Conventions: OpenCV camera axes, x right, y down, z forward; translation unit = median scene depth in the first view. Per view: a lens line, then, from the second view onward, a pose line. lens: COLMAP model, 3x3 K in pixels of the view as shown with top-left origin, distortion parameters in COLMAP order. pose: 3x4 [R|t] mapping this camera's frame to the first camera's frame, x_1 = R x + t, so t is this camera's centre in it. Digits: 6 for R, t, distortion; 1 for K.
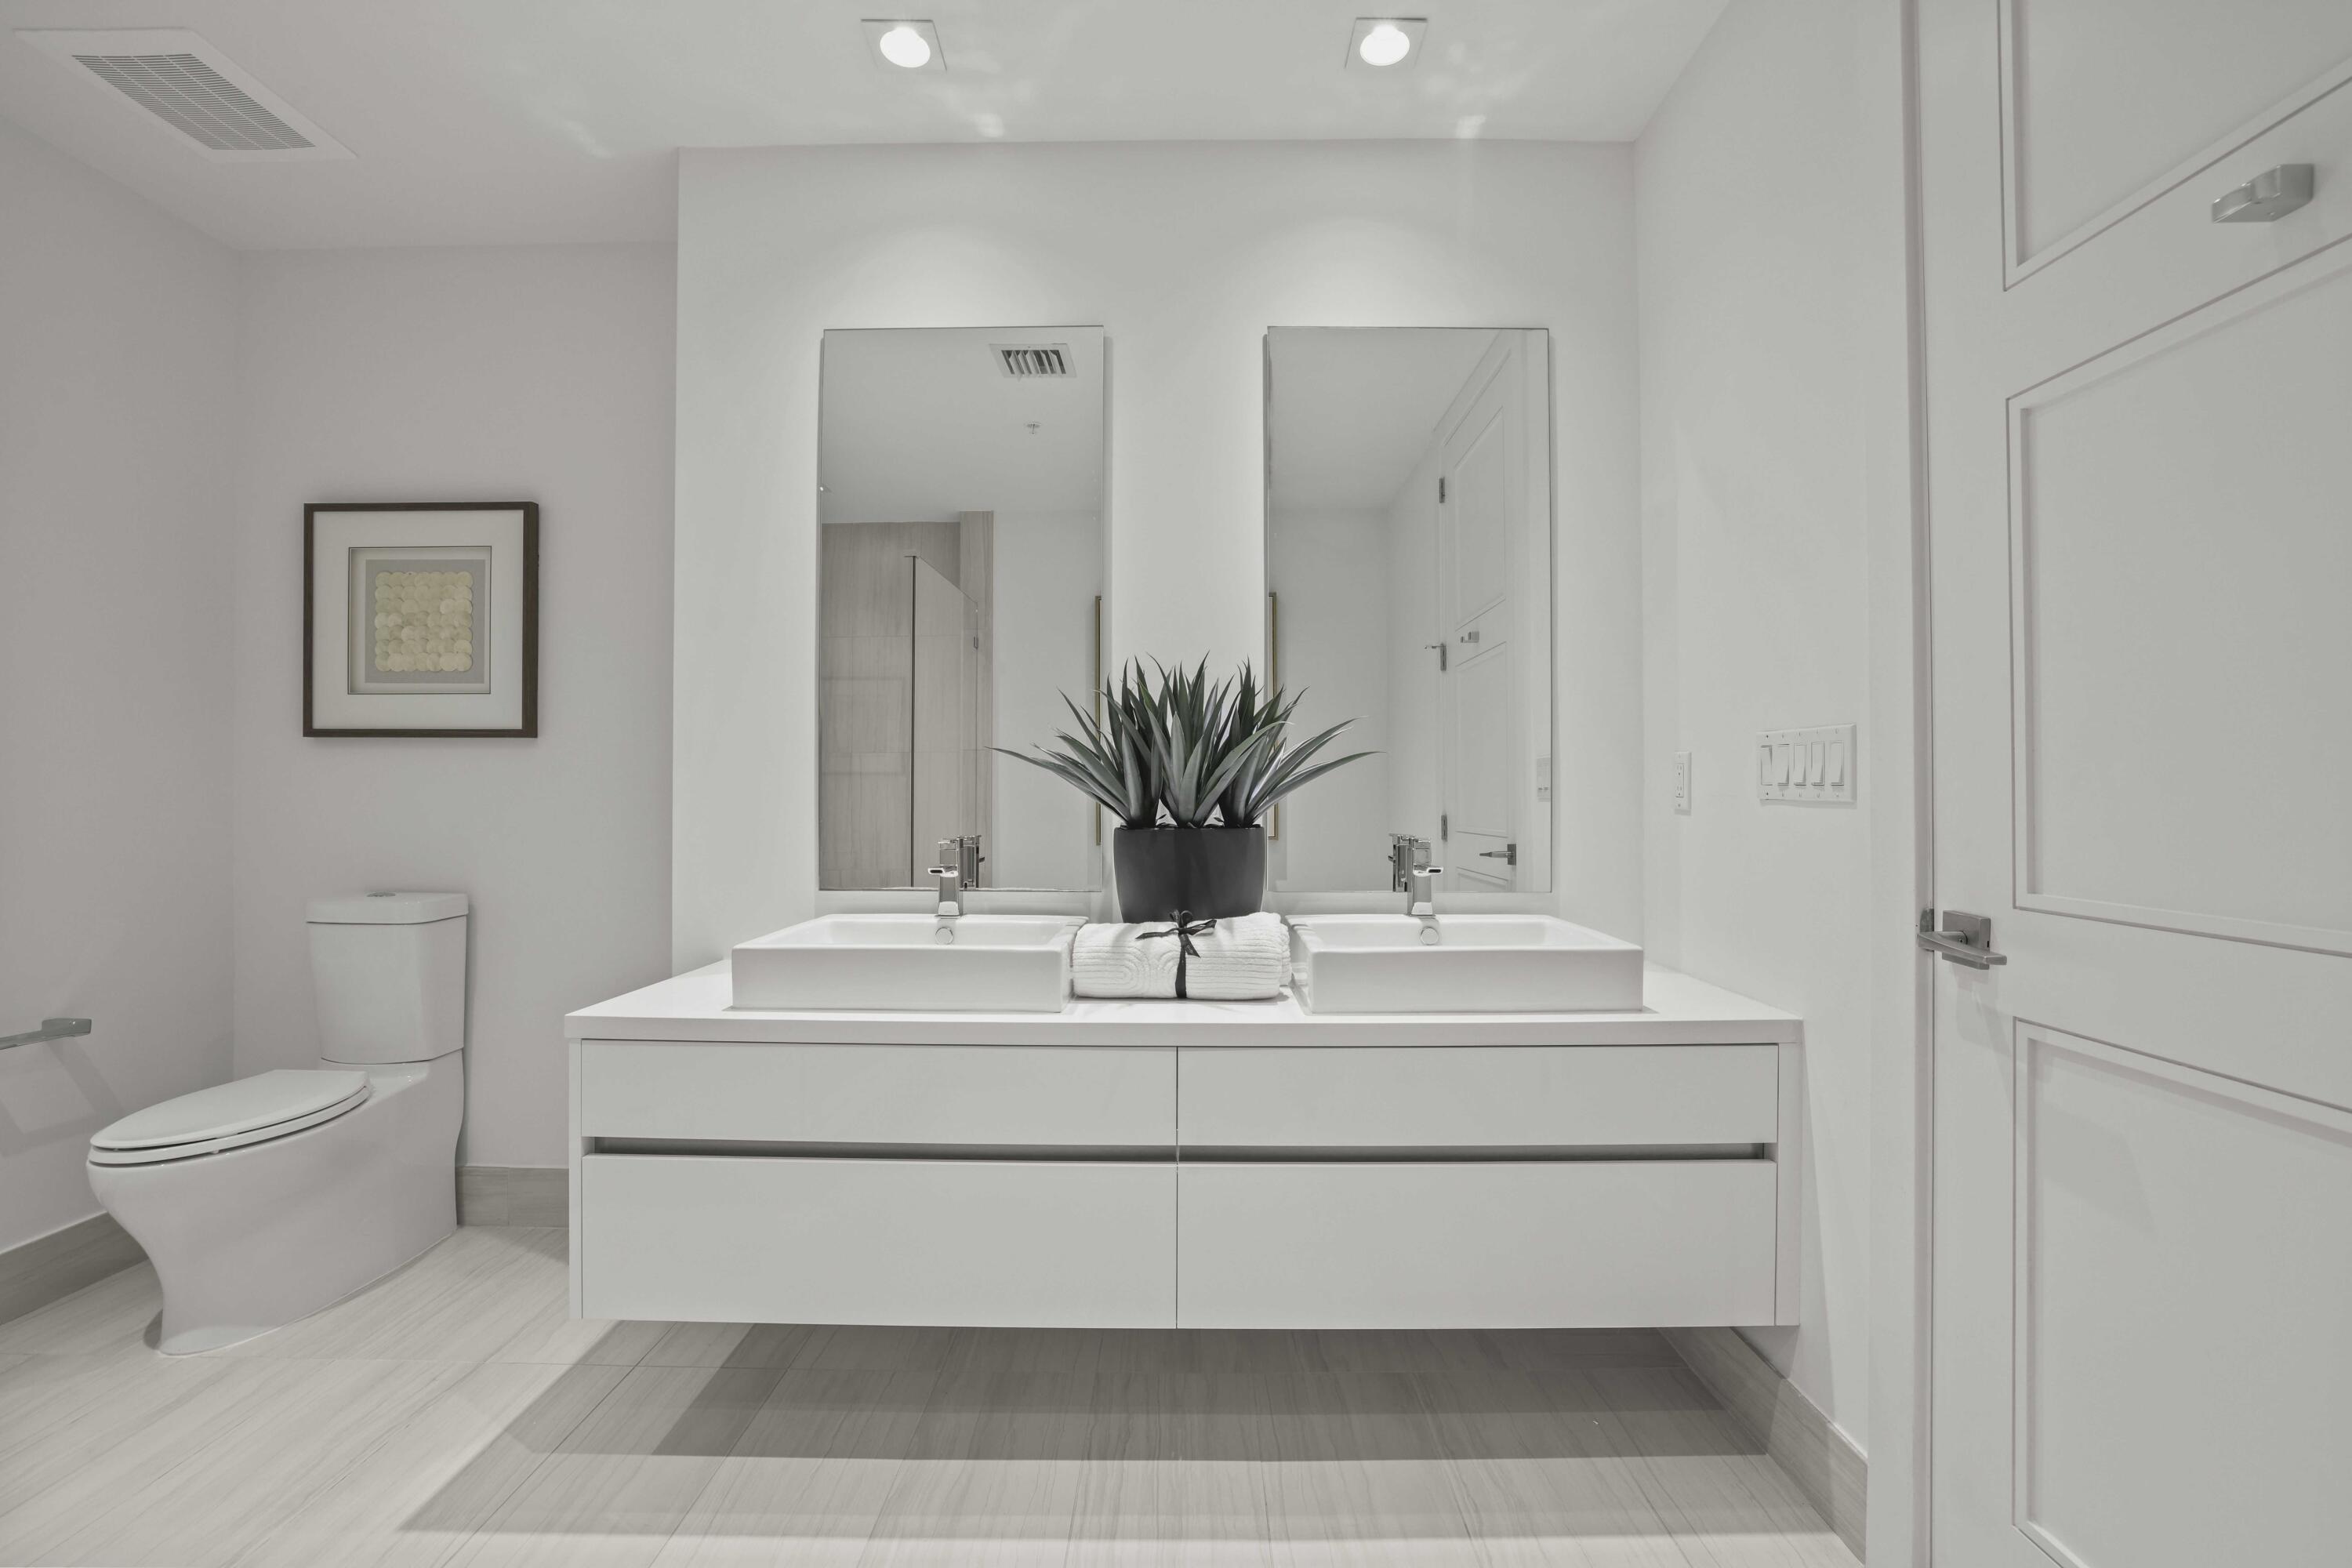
lens RADIAL K [[1017.0, 0, 1126.4], [0, 1017.0, 786.8], [0, 0, 1]] dist [0.001879, 0.000922]
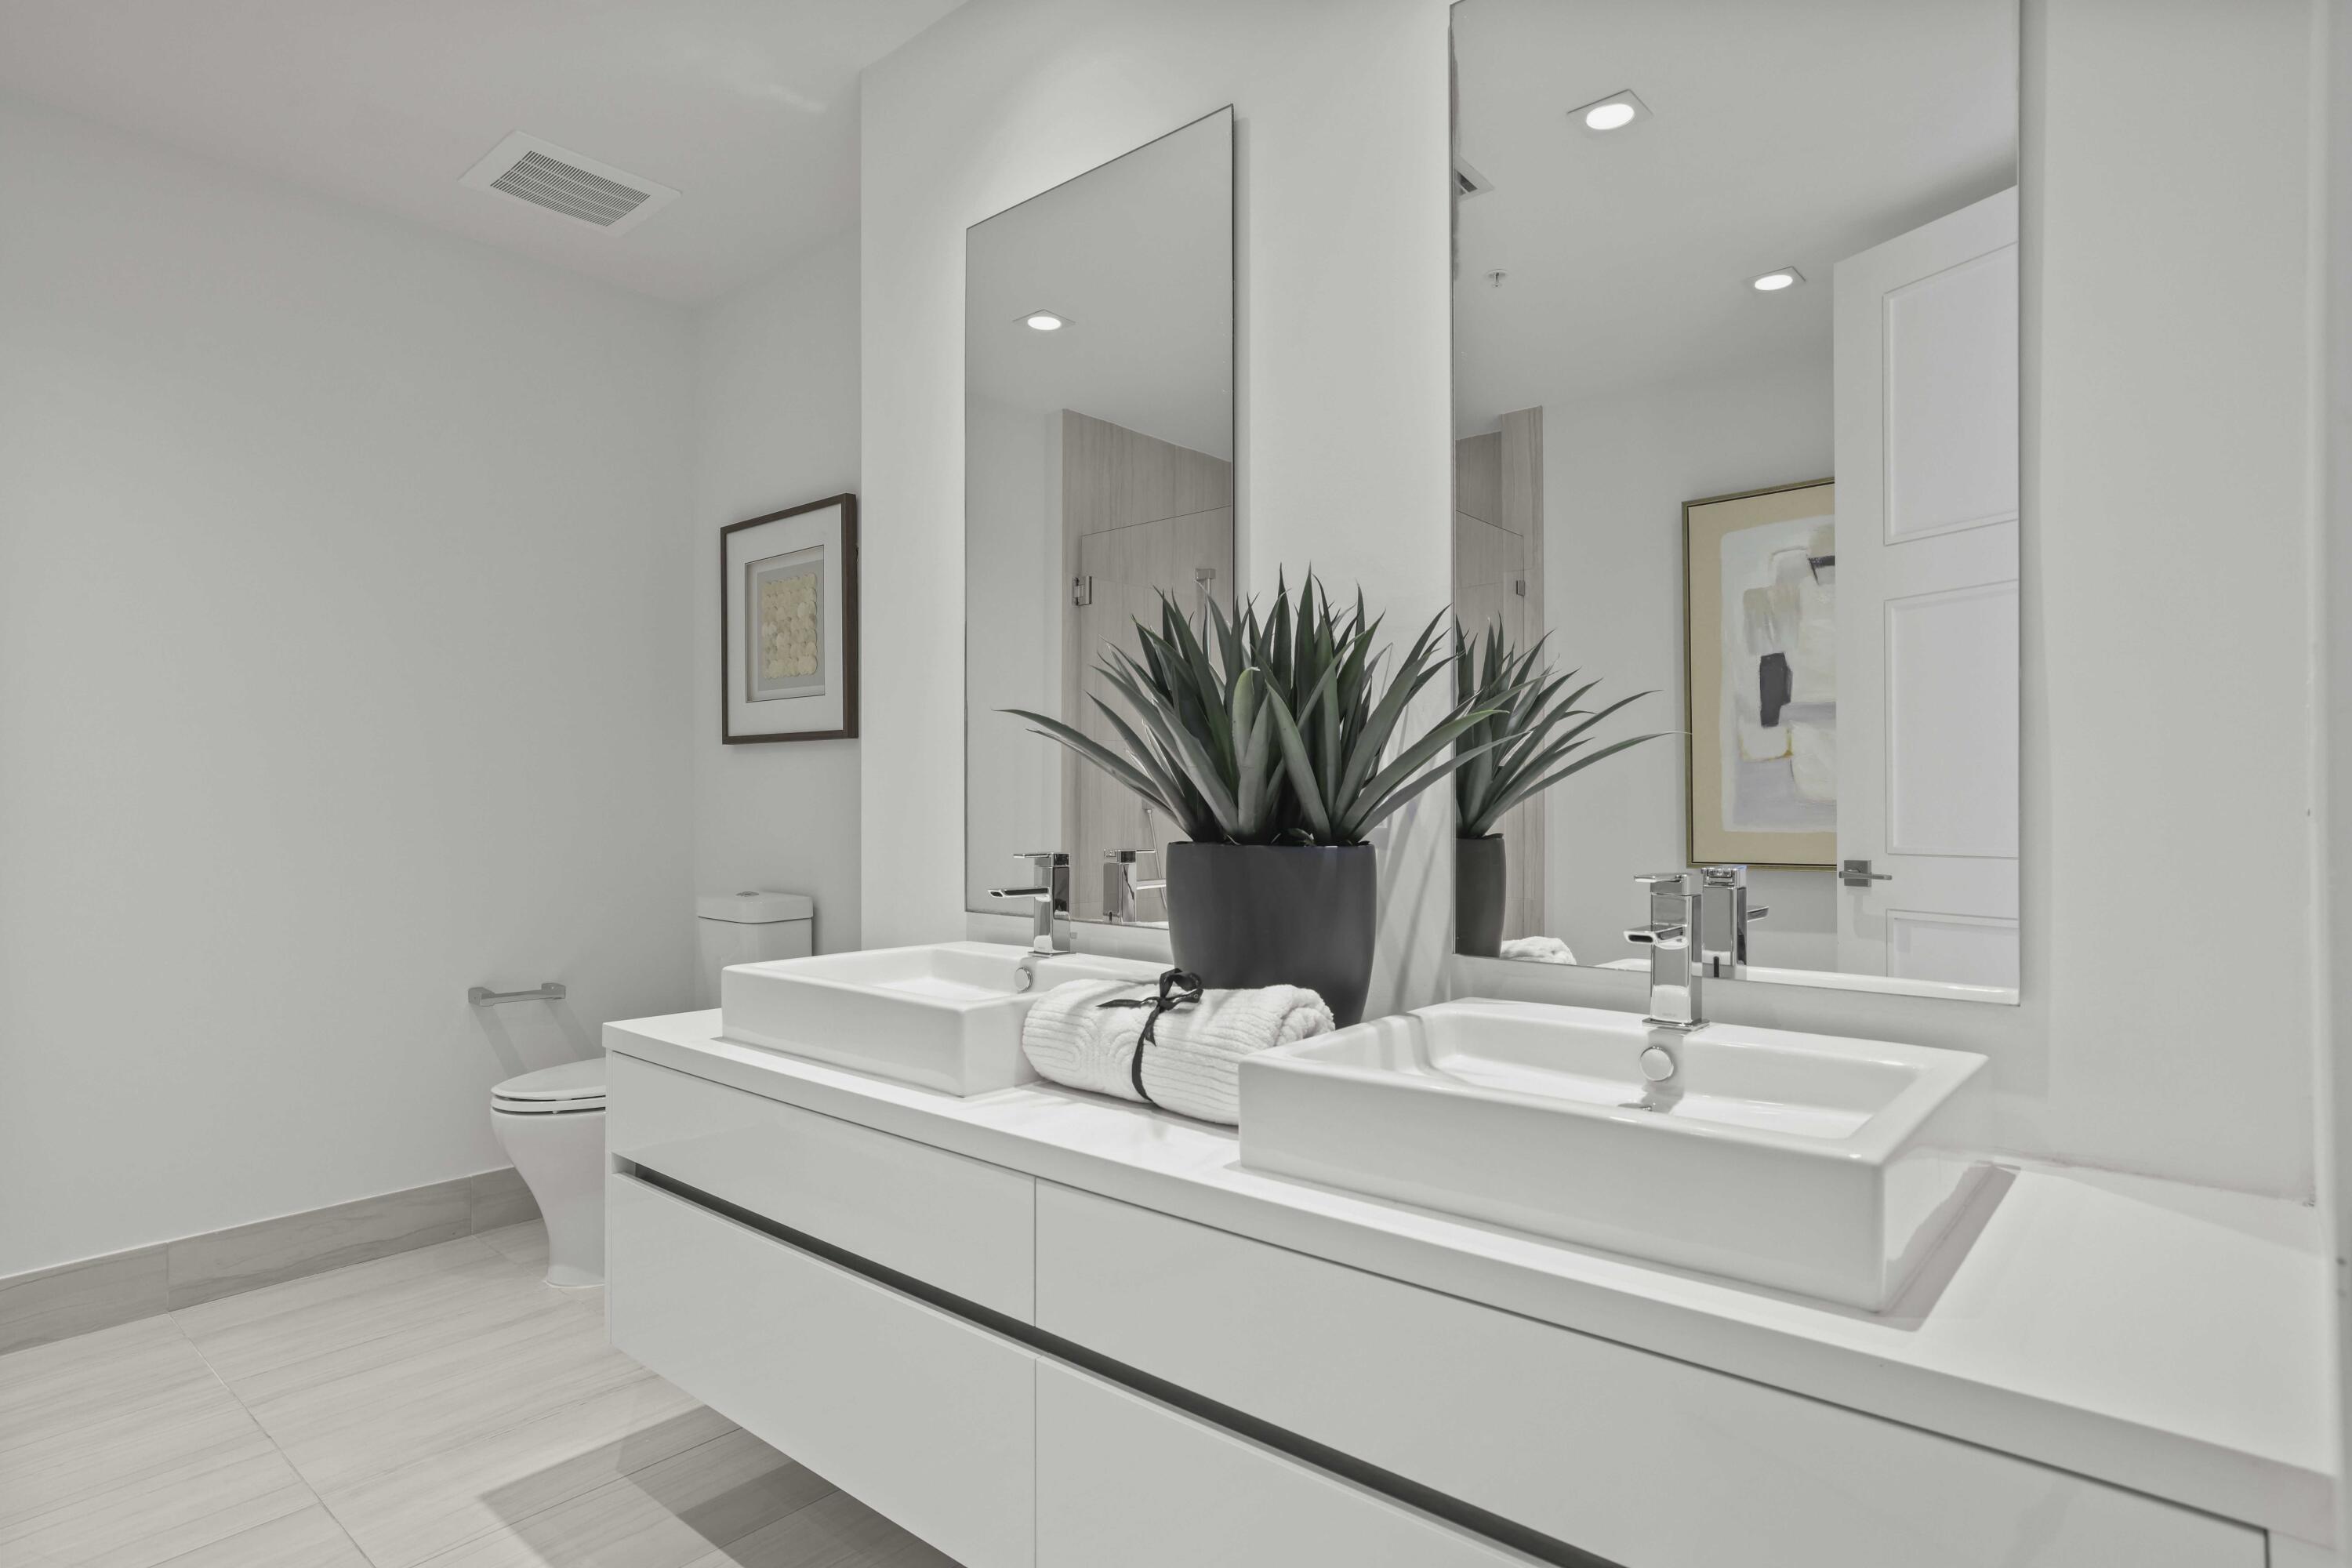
lens RADIAL K [[1231.4, 0, 1174.2], [0, 1231.4, 794.7], [0, 0, 1]] dist [-0.005053, 0.002427]
pose [[0.785206, -0.004892, -0.619215, 0.384062], [0.007237, 0.999973, 0.001278, 0.006620], [0.619192, -0.005485, 0.785220, 0.276461]]
